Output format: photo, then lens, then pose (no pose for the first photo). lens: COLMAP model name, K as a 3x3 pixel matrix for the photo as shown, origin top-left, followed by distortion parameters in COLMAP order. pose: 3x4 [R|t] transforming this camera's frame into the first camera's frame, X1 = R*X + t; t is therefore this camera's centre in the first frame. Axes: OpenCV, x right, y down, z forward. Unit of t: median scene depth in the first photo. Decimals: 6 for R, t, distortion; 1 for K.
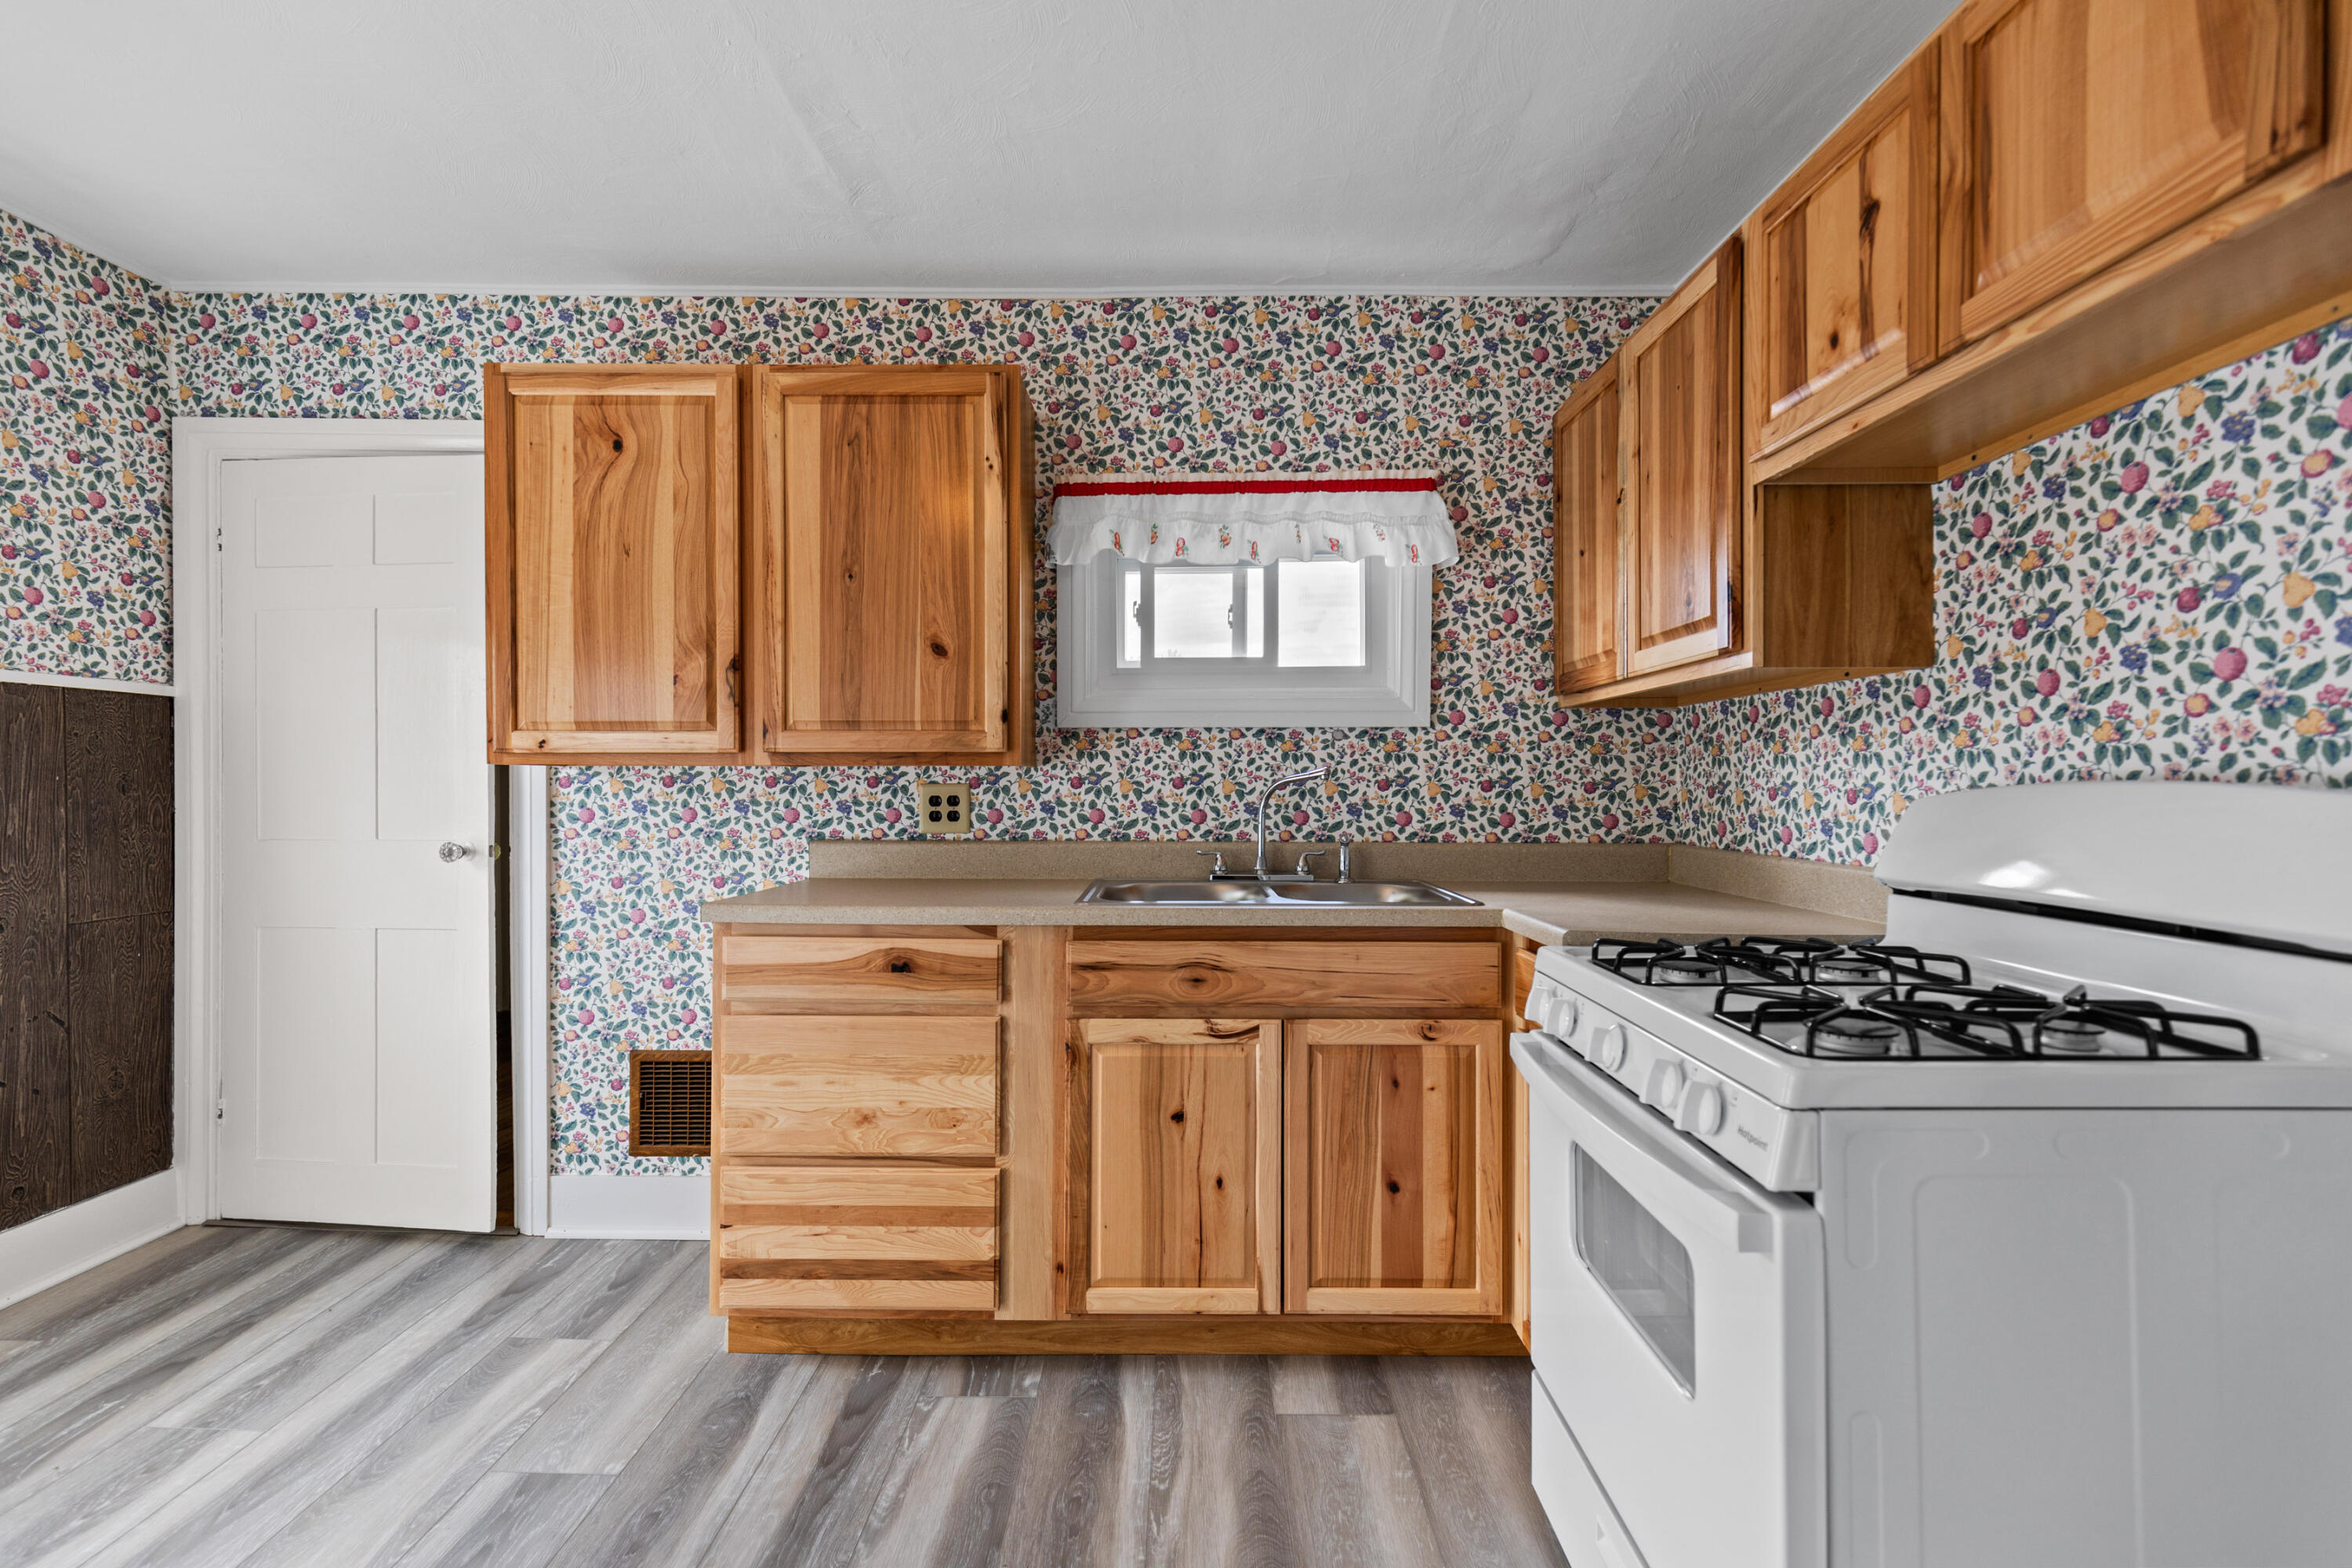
lens RADIAL K [[1053.5, 0, 1172.5], [0, 1053.5, 787.0], [0, 0, 1]] dist [0.013708, -0.005068]
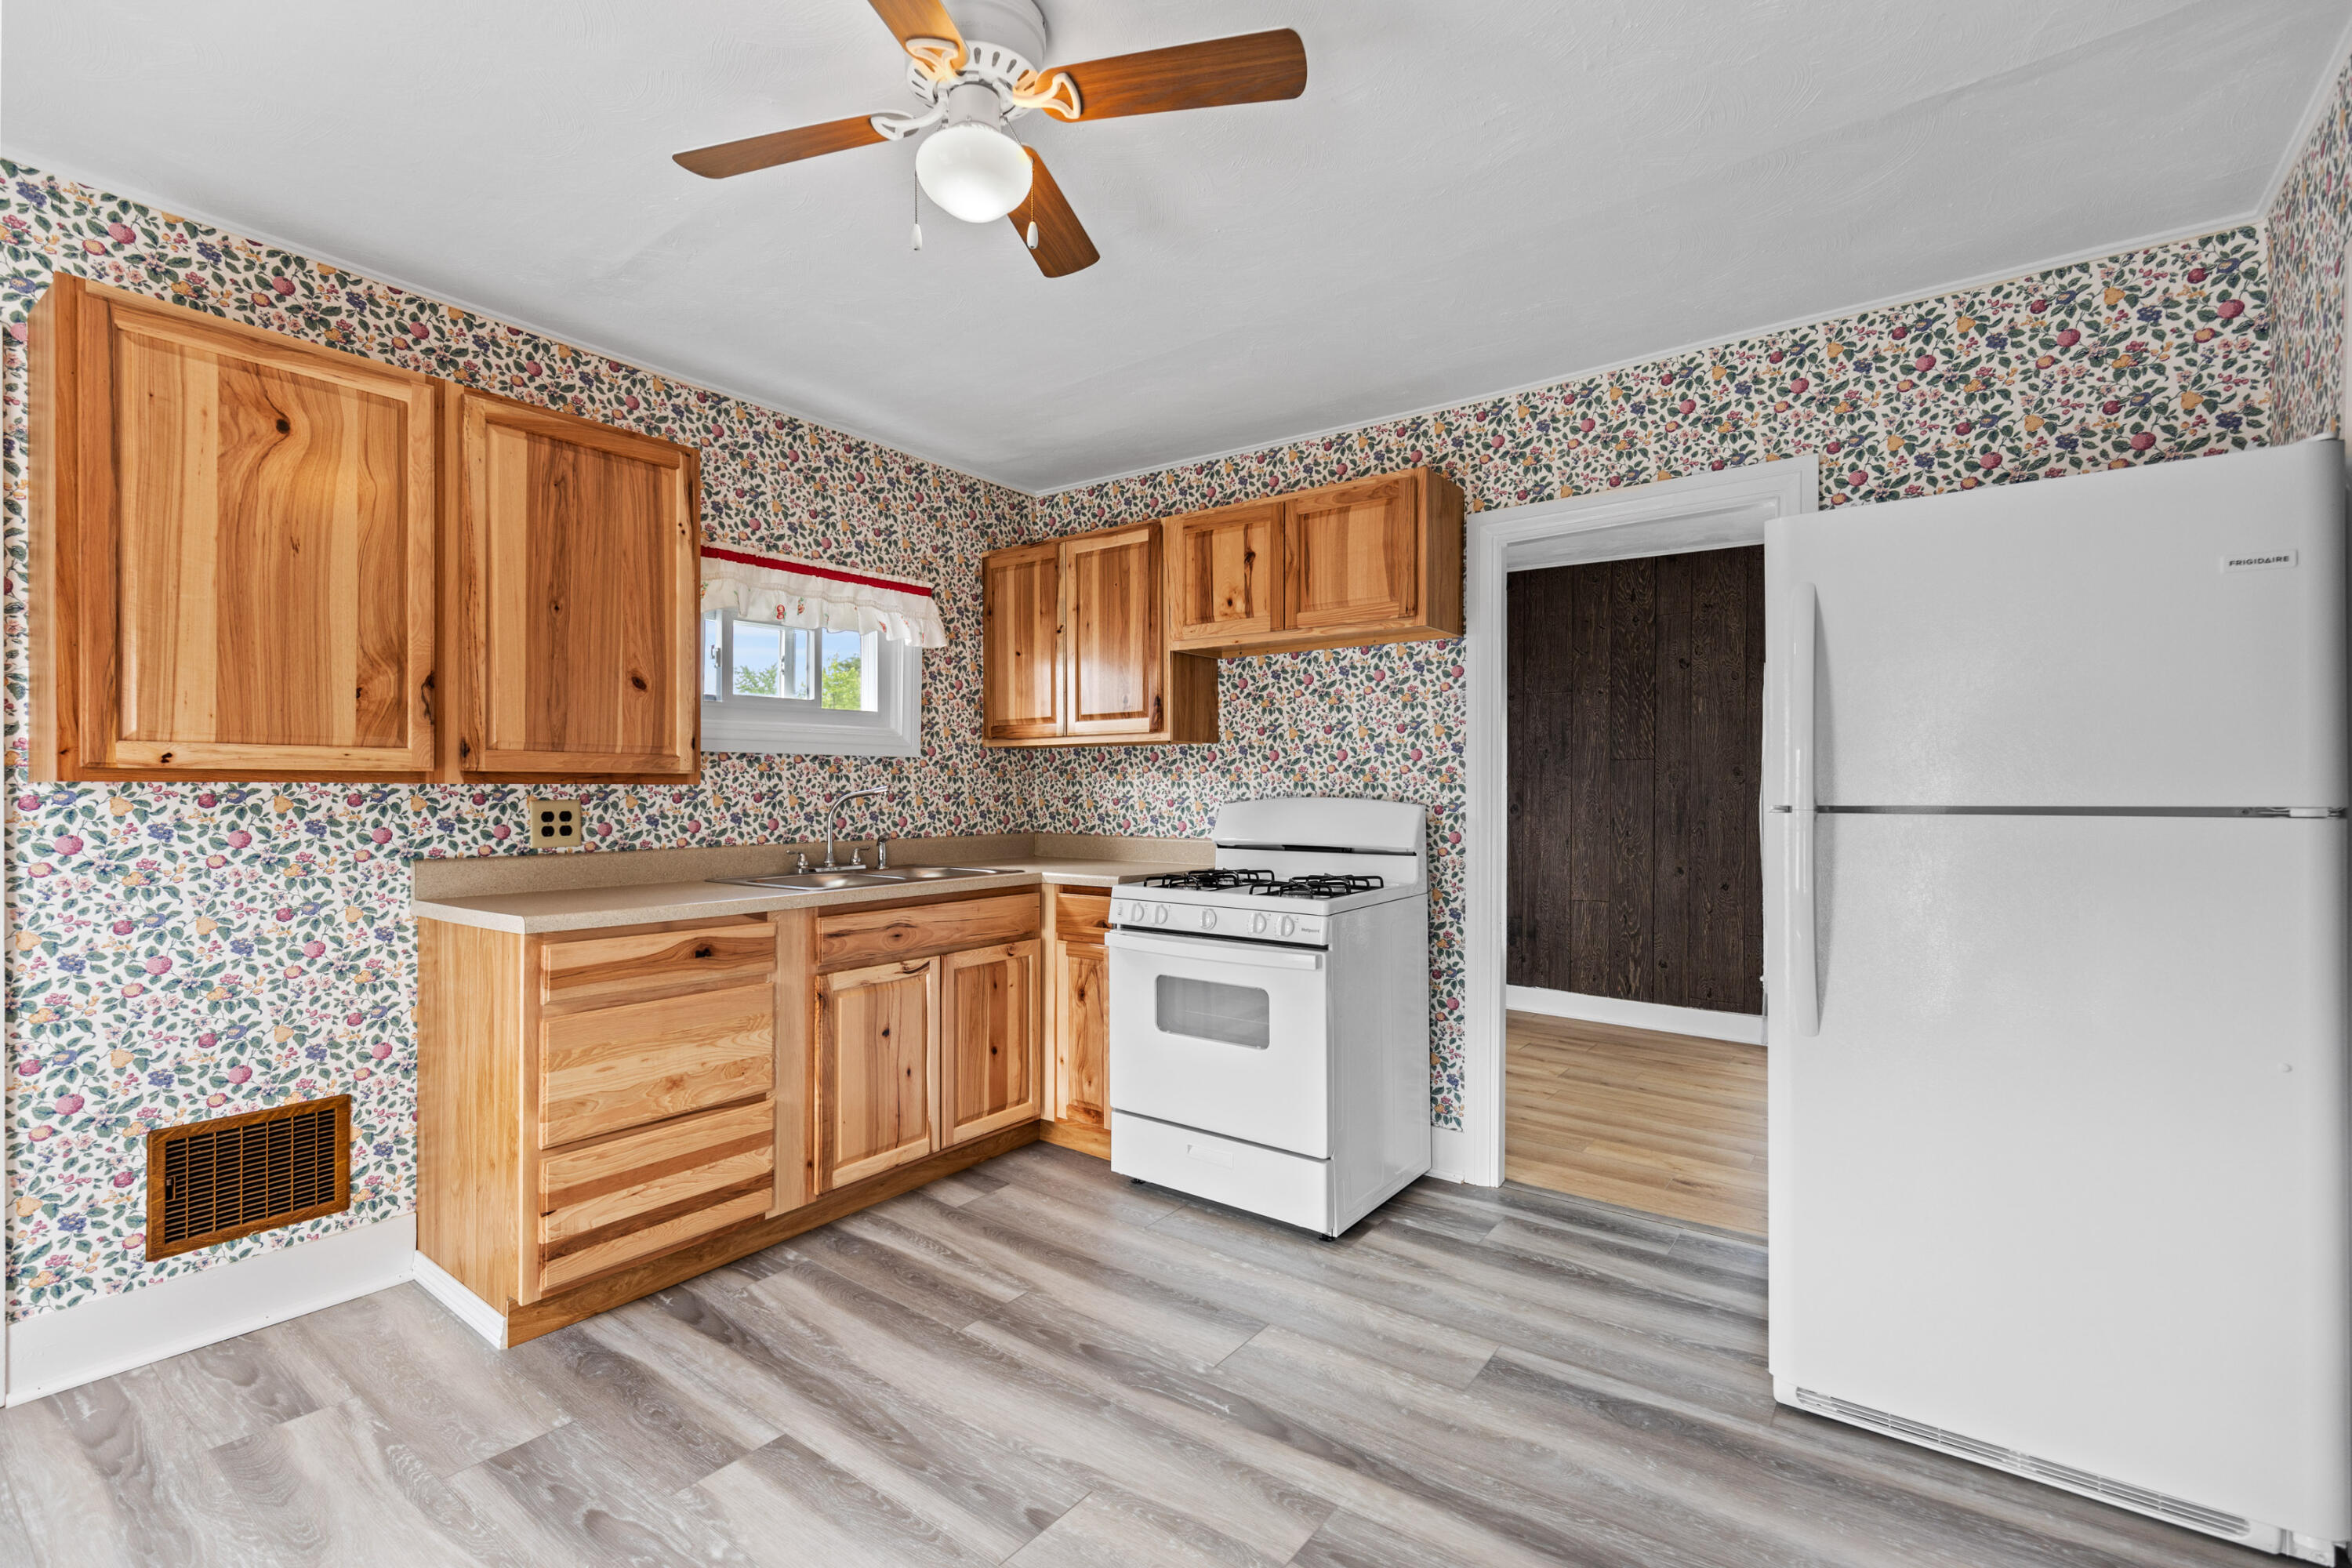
lens RADIAL K [[1031.4, 0, 1176.0], [0, 1031.4, 784.0], [0, 0, 1]] dist [0.000904, 0.000783]
pose [[0.582962, 0.003313, 0.812493, -0.787959], [0.001725, 0.999984, -0.005315, -0.014402], [-0.812498, 0.004500, 0.582947, -0.119533]]
